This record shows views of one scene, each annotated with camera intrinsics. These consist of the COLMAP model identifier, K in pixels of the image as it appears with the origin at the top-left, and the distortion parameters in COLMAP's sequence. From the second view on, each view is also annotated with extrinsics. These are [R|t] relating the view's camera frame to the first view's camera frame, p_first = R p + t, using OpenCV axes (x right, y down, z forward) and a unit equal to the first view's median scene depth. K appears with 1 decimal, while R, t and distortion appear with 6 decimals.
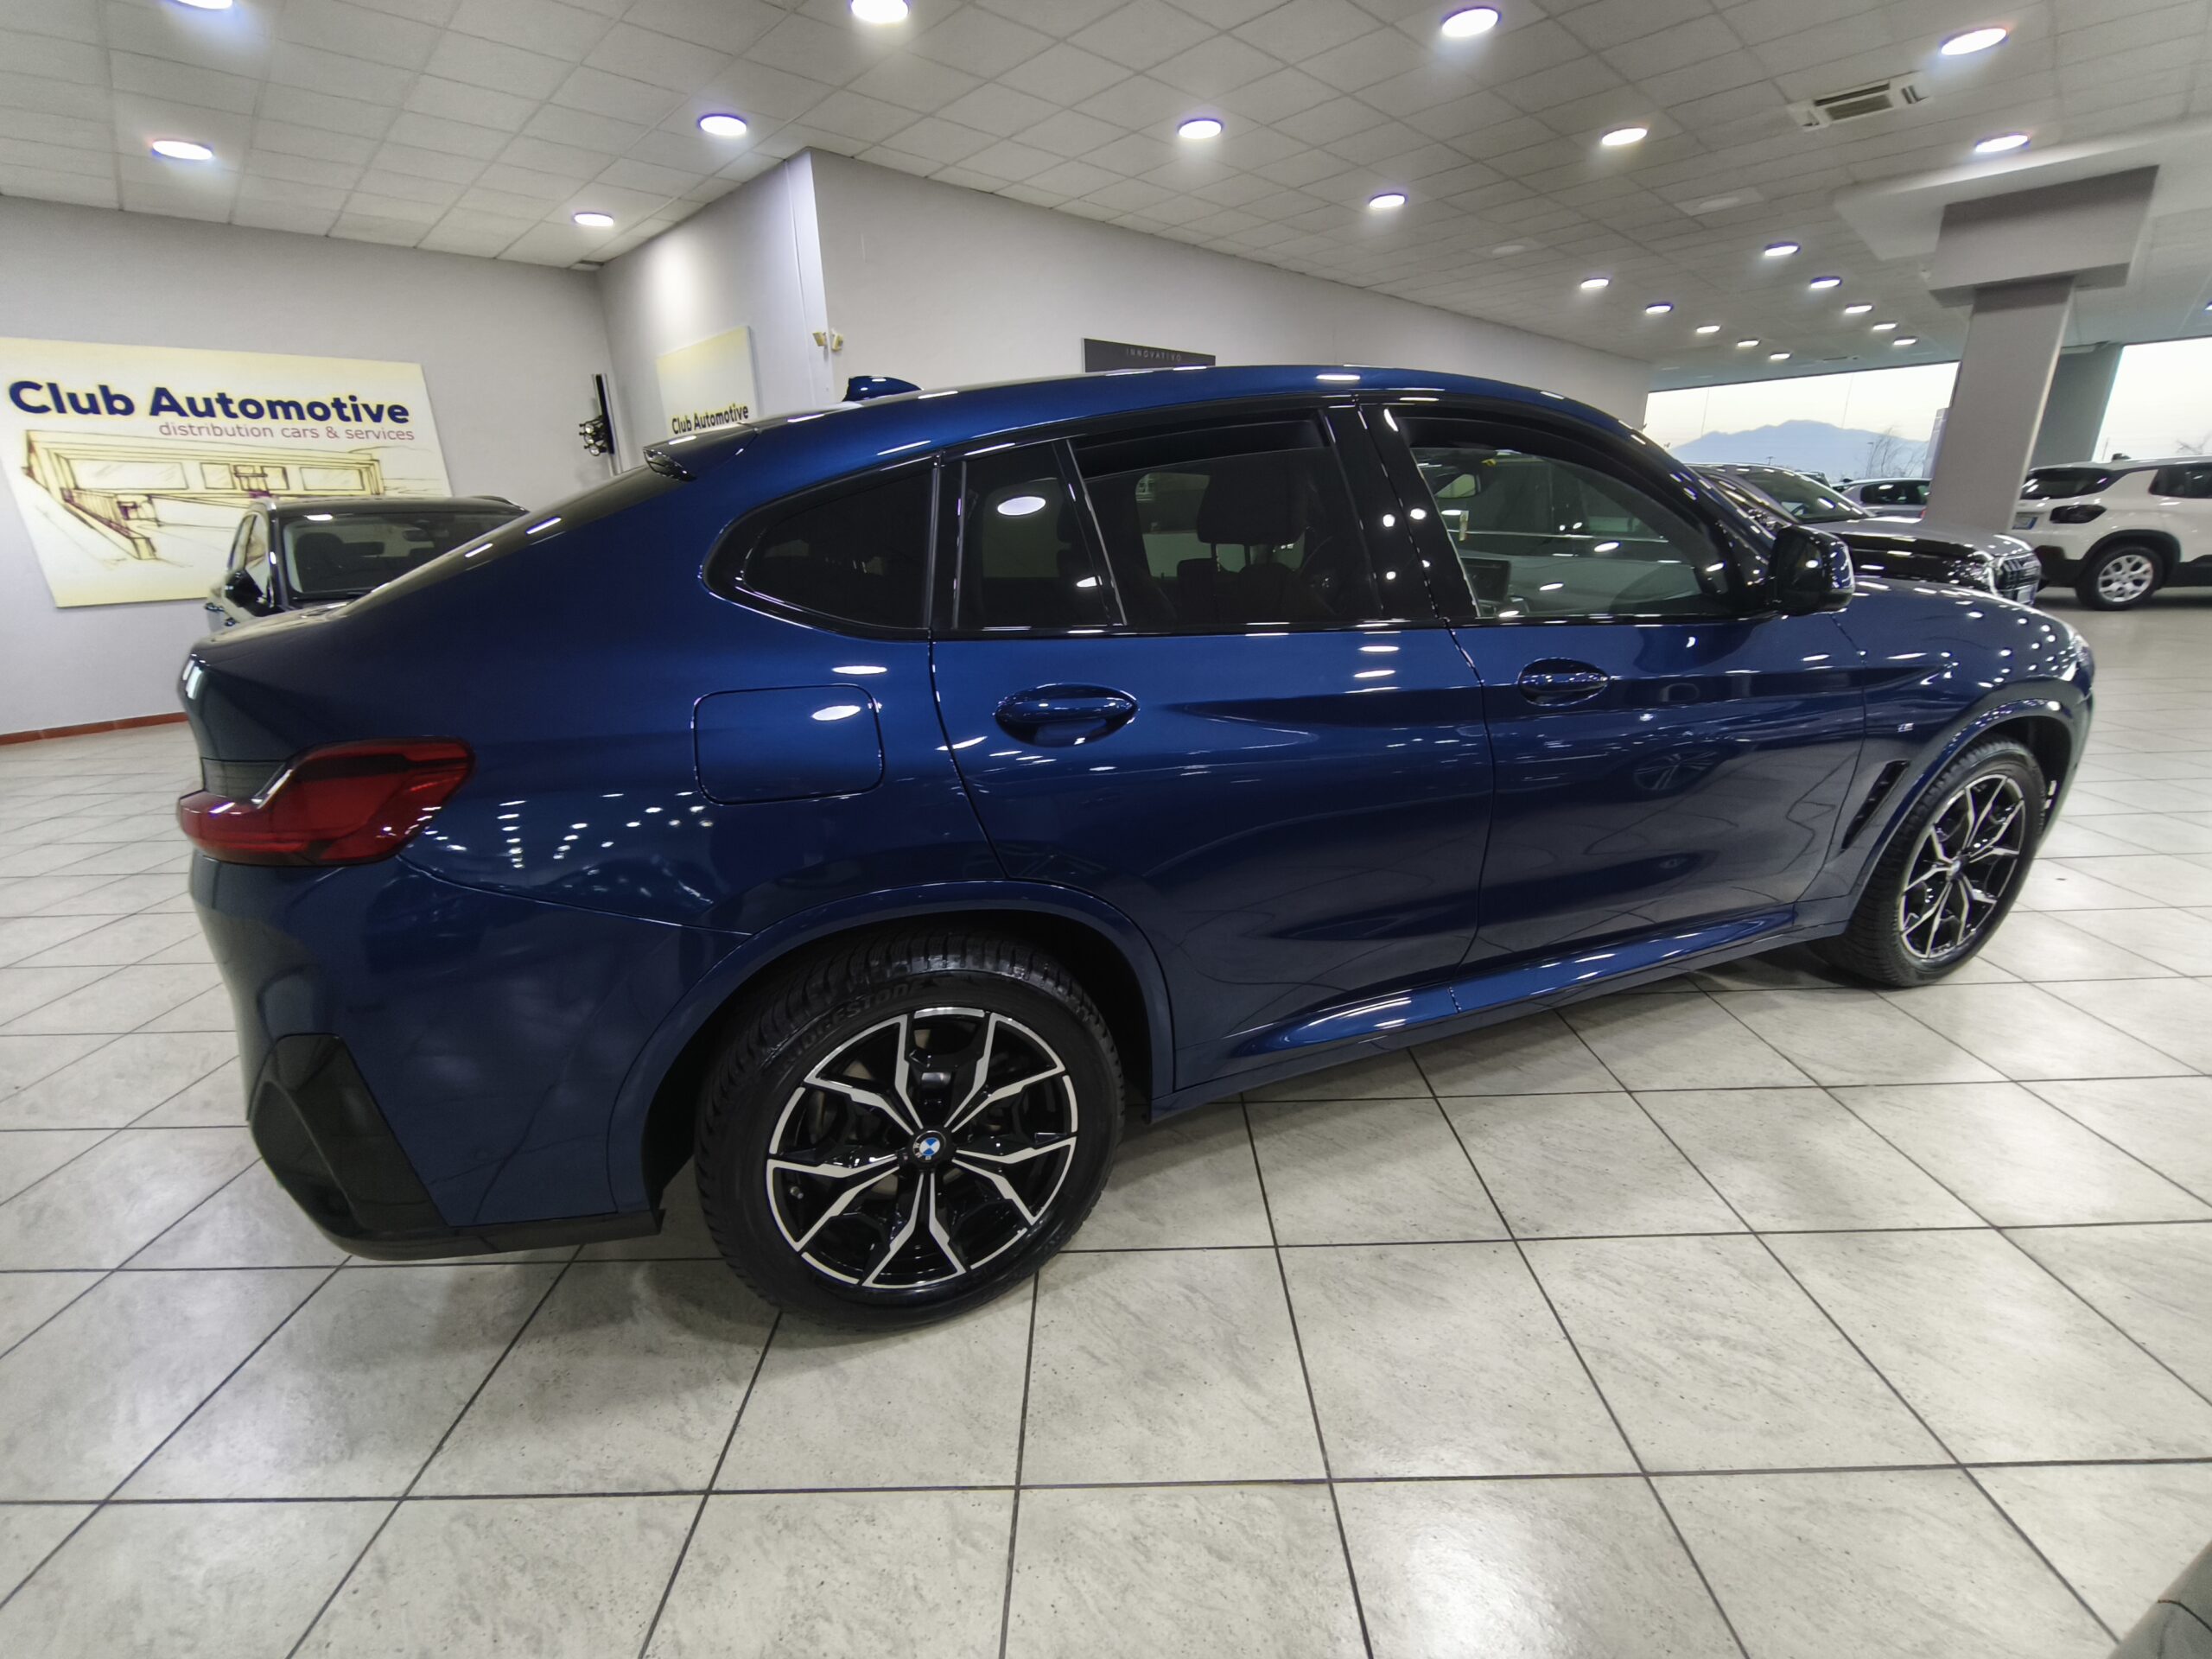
lens RADIAL K [[944.7, 0, 1101.2], [0, 944.7, 840.6], [0, 0, 1]] dist [-0.010096, -0.000679]
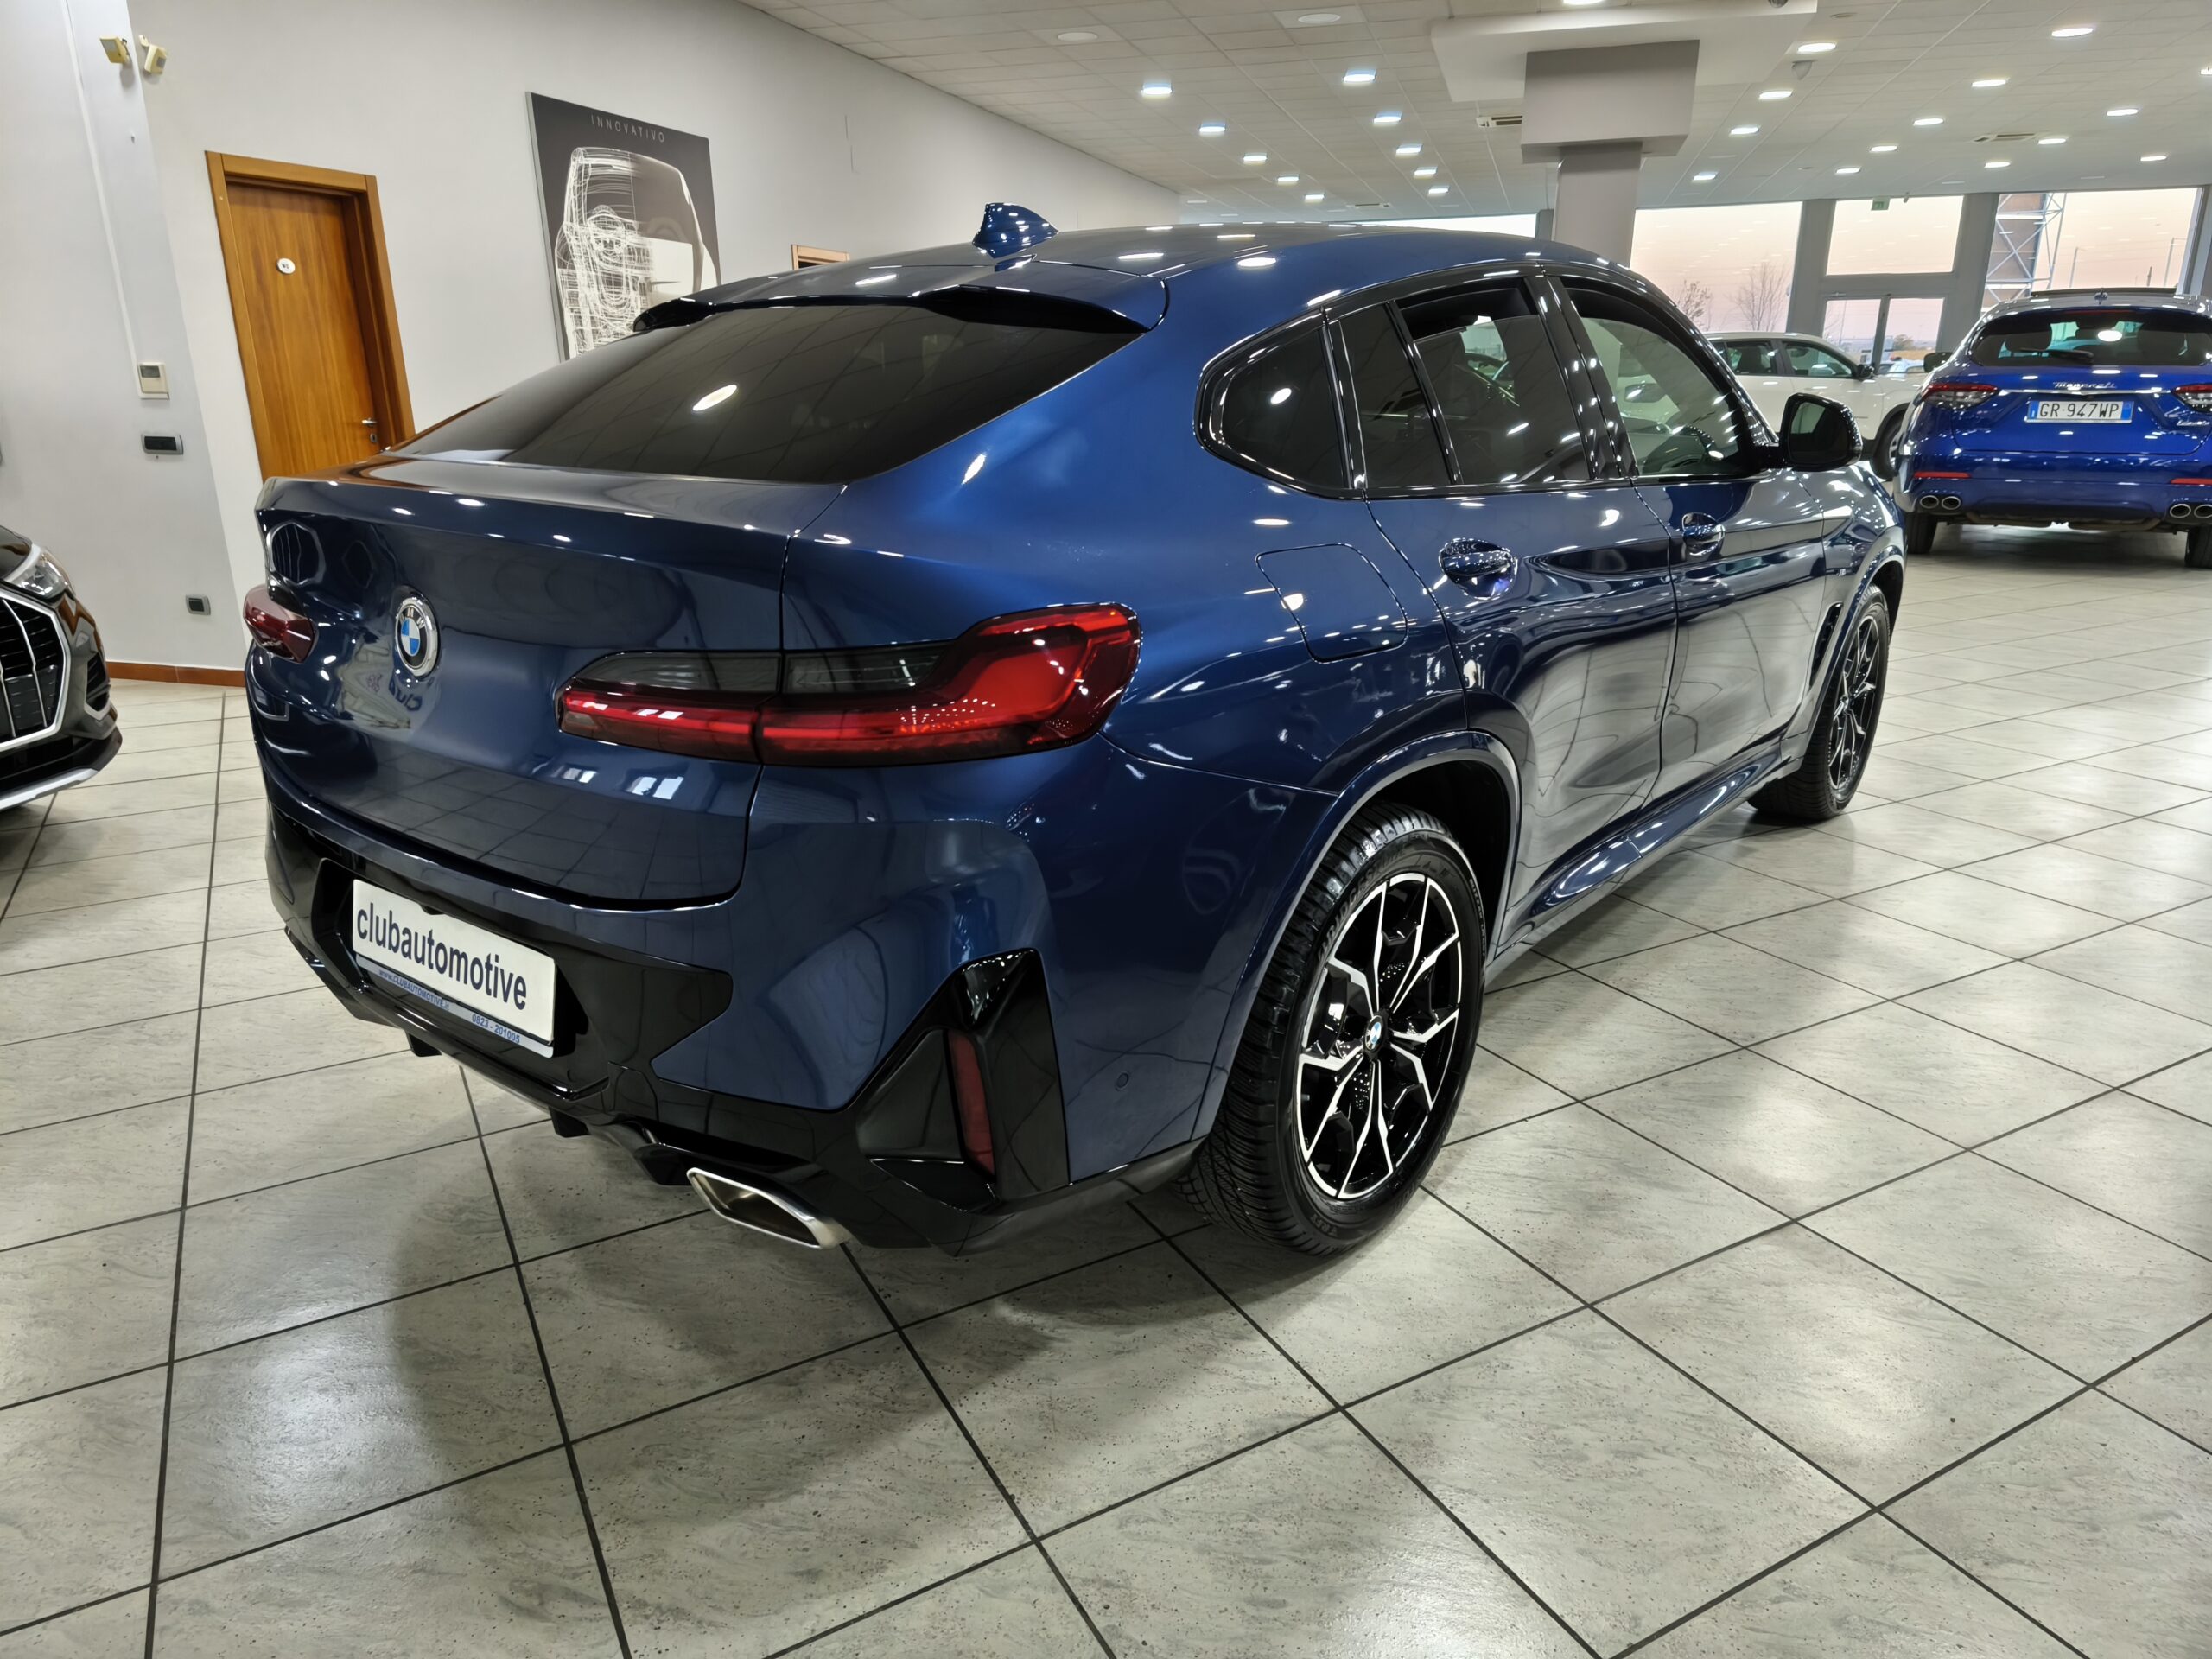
lens RADIAL K [[1453.6, 0, 1116.6], [0, 1453.6, 830.8], [0, 0, 1]] dist [0.068897, -0.057499]
pose [[0.871030, -0.124365, 0.475226, -1.018794], [0.140724, 0.990048, 0.001163, 0.079278], [-0.470641, 0.065862, 0.879863, -0.173558]]
